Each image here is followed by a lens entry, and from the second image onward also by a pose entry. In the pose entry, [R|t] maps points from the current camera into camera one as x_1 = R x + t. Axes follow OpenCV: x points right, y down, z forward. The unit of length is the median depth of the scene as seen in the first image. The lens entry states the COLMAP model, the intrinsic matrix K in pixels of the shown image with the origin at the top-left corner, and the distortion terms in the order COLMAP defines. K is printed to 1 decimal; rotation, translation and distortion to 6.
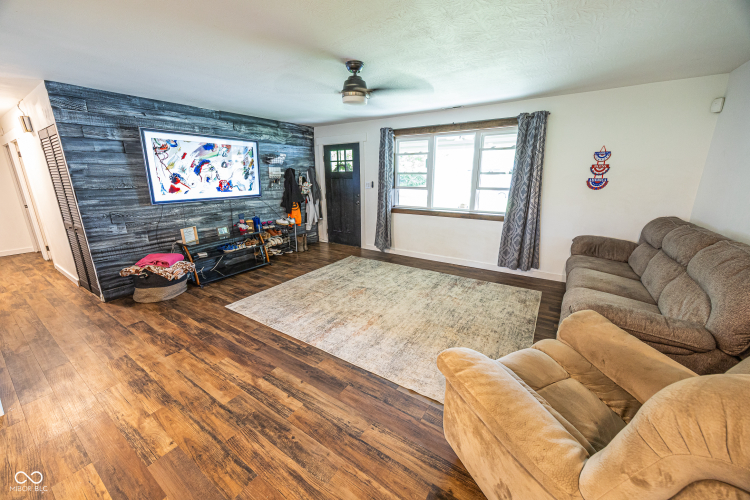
lens RADIAL K [[282.3, 0, 375.0], [0, 282.3, 250.0], [0, 0, 1]] dist [-0.007209, -0.000441]
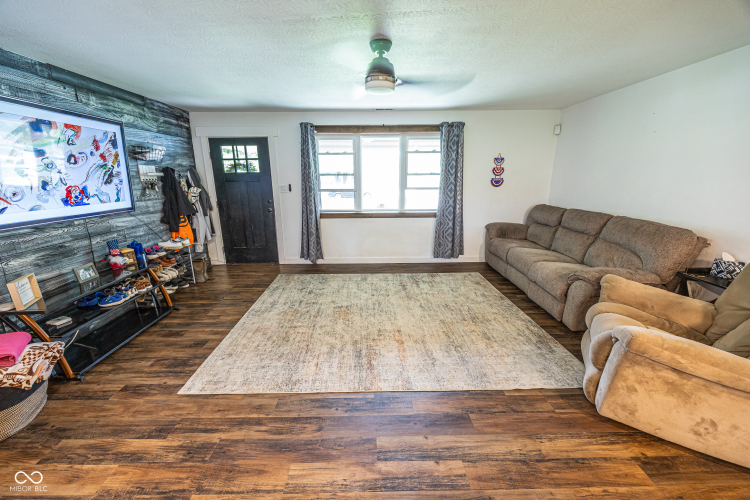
lens RADIAL K [[282.3, 0, 375.0], [0, 282.3, 250.0], [0, 0, 1]] dist [-0.007209, -0.000441]
pose [[0.827694, -0.143284, 0.542580, -0.347263], [0.147556, 0.988401, 0.035922, -0.046873], [-0.541434, 0.050328, 0.839236, 0.187276]]
